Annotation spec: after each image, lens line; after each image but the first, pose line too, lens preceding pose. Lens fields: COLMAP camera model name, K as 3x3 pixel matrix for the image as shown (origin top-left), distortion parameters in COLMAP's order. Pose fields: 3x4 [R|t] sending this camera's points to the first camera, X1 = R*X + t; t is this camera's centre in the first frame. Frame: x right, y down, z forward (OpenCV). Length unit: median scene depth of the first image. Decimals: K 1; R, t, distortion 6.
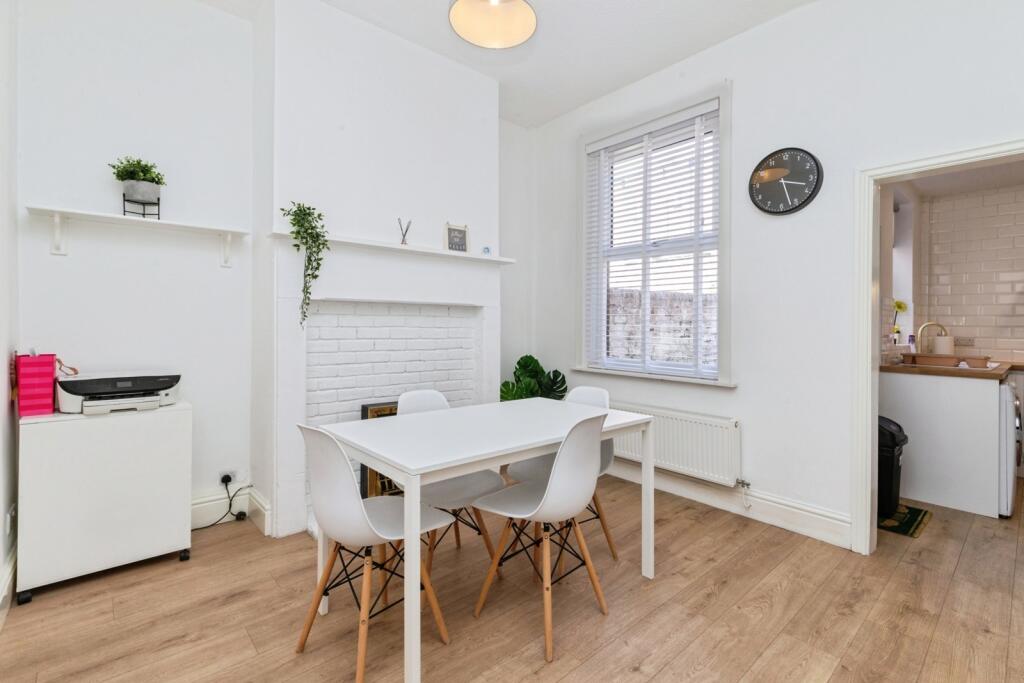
lens RADIAL K [[468.3, 0, 508.7], [0, 468.3, 324.8], [0, 0, 1]] dist [0.004602, 0.000119]
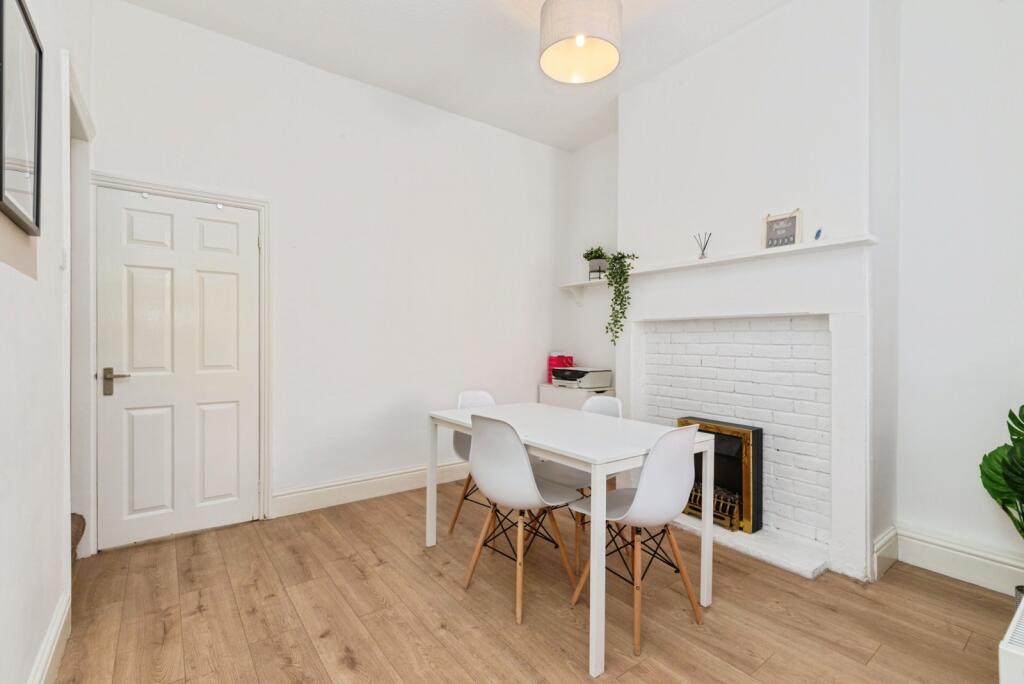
lens RADIAL K [[468.3, 0, 516.7], [0, 468.3, 342.5], [0, 0, 1]] dist [0.004602, 0.000119]
pose [[-0.081538, -0.004064, -0.996662, 0.753462], [-0.005524, 0.999978, -0.003625, 0.008647], [0.996655, 0.005210, -0.081559, 0.666593]]
